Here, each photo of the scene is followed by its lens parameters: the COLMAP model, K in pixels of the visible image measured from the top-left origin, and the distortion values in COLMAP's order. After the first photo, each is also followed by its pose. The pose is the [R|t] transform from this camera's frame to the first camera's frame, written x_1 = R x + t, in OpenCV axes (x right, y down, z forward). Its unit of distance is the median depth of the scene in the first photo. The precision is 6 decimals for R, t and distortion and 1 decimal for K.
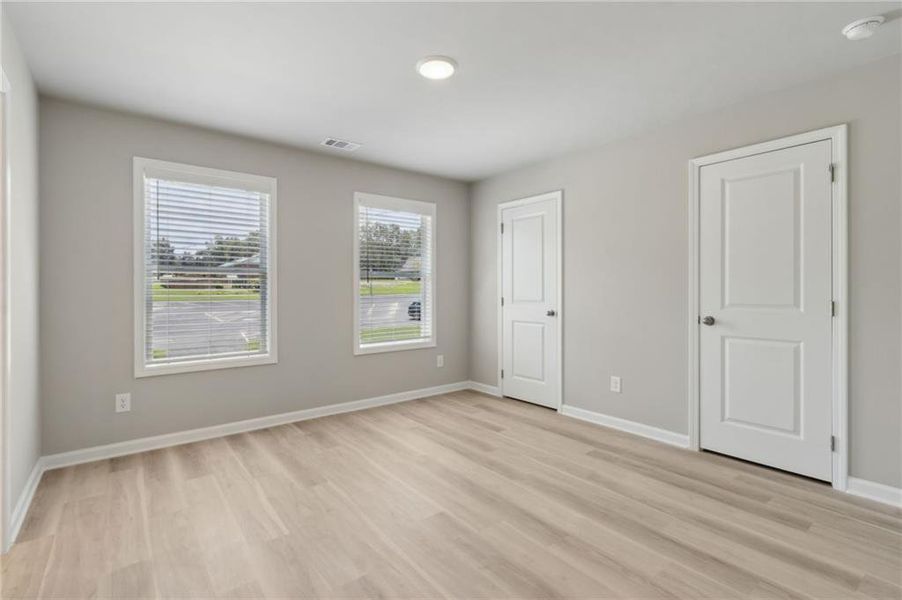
lens RADIAL K [[371.1, 0, 495.6], [0, 371.1, 290.8], [0, 0, 1]] dist [0.000724, 0.000048]
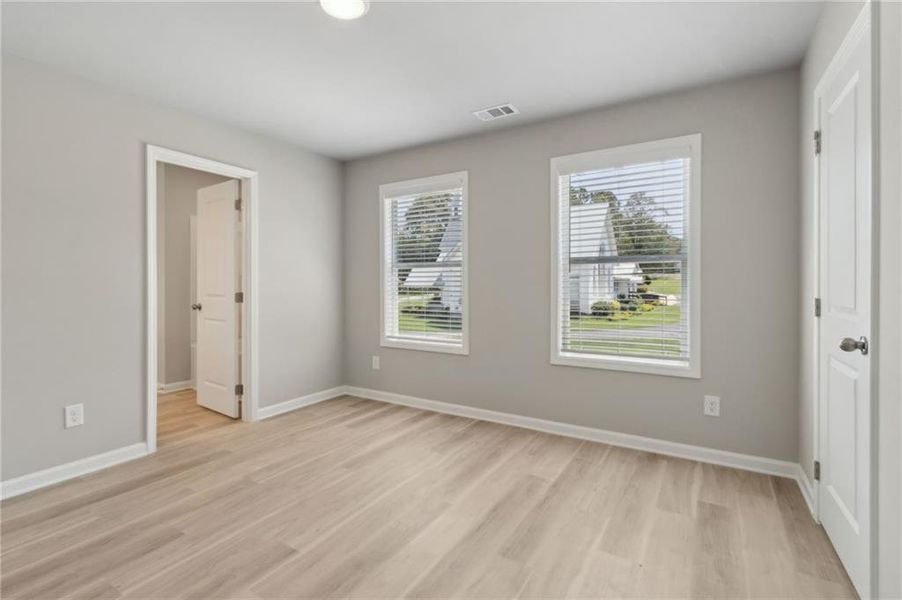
lens RADIAL K [[426.3, 0, 434.2], [0, 426.3, 285.0], [0, 0, 1]] dist [0.001008, -0.000151]
pose [[0.329168, 0.005119, -0.944257, 0.511705], [-0.000749, 0.999986, 0.005160, 0.000294], [0.944271, -0.000991, 0.329168, 0.589525]]
